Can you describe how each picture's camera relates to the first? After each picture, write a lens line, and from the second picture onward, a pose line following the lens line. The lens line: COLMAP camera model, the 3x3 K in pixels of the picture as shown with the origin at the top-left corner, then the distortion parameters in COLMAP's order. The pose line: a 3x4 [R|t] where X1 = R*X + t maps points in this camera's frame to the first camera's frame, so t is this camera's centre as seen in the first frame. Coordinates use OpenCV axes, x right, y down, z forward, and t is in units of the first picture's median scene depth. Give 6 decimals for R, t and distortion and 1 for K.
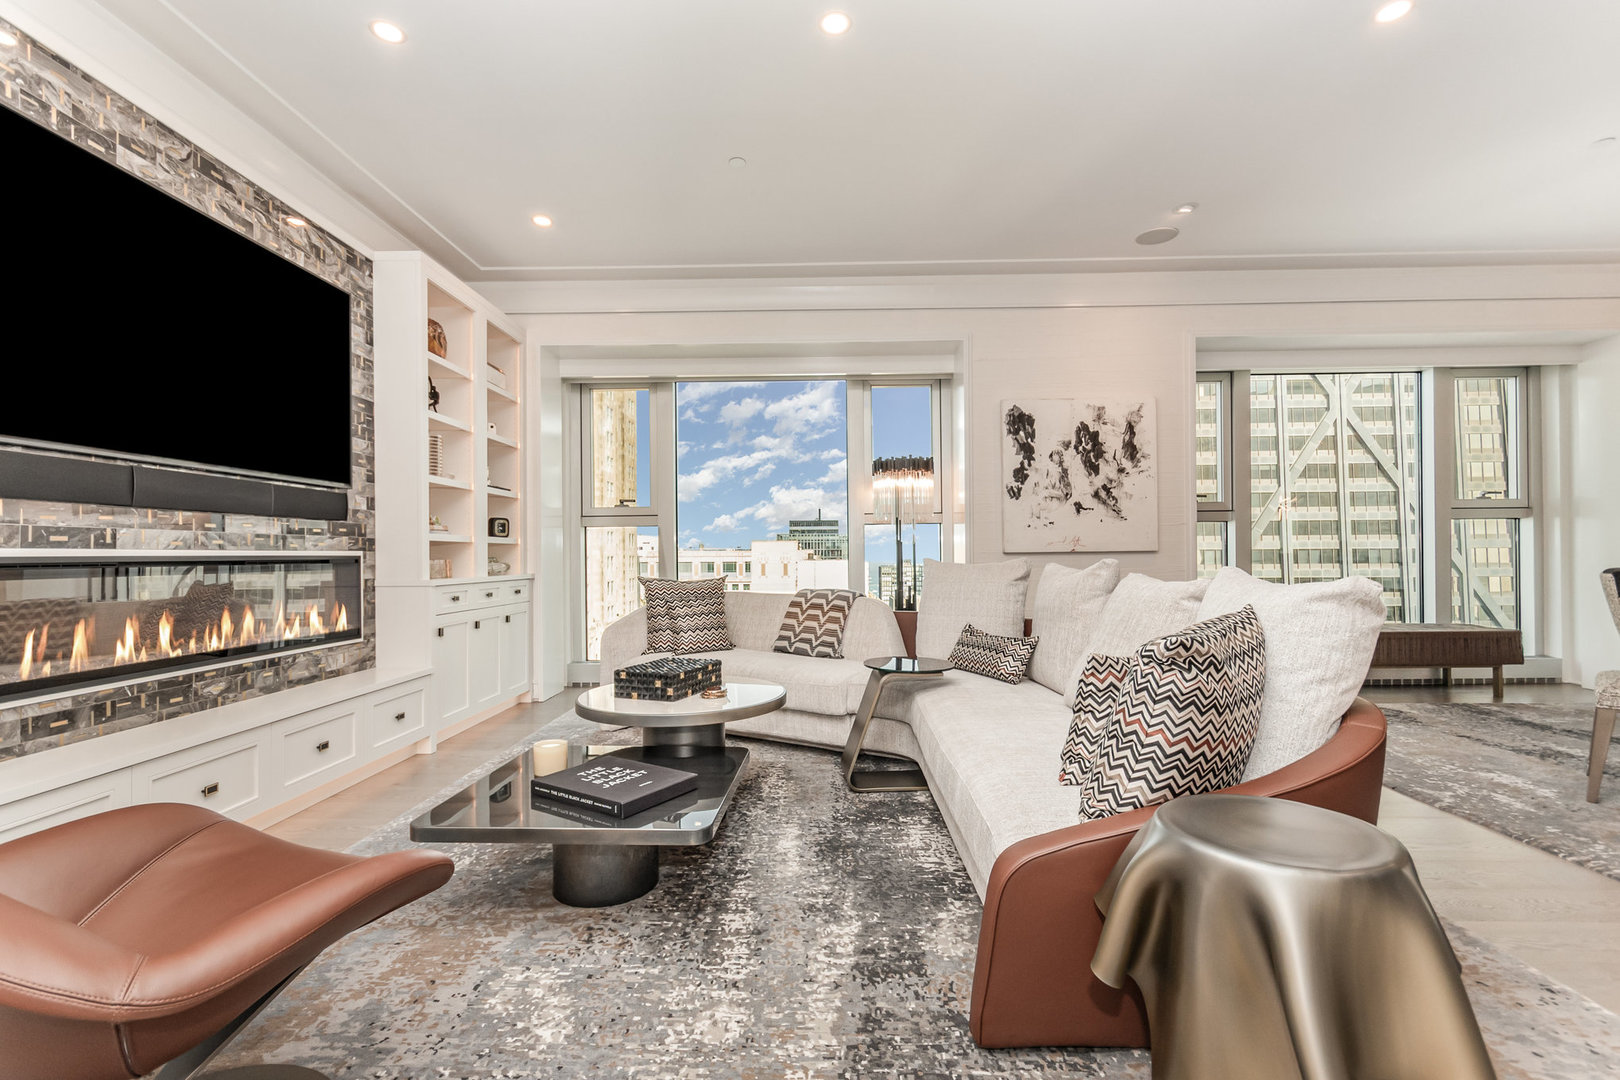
lens RADIAL K [[708.5, 0, 818.2], [0, 708.5, 553.2], [0, 0, 1]] dist [0.004209, -0.000452]
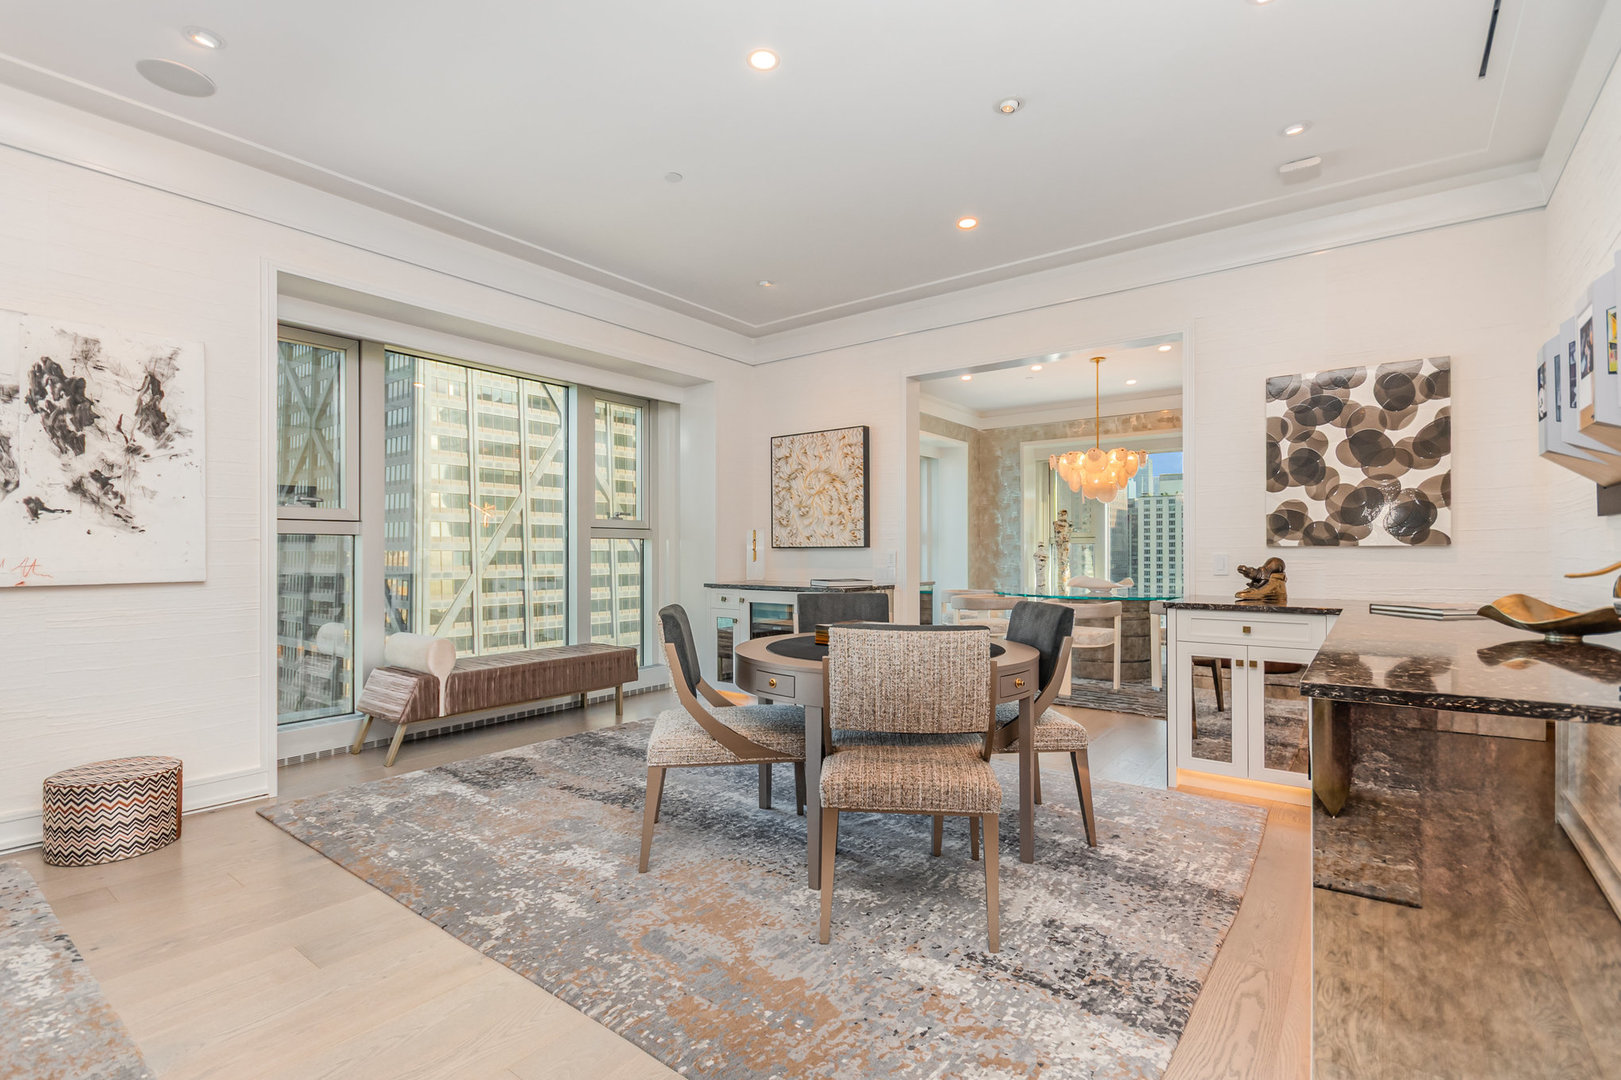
lens RADIAL K [[740.5, 0, 806.8], [0, 740.5, 544.4], [0, 0, 1]] dist [-0.004241, -0.002928]
pose [[0.586328, 0.013085, 0.809968, 0.255165], [-0.002059, 0.999890, -0.014663, -0.028012], [-0.810071, 0.006929, 0.586291, 0.162026]]
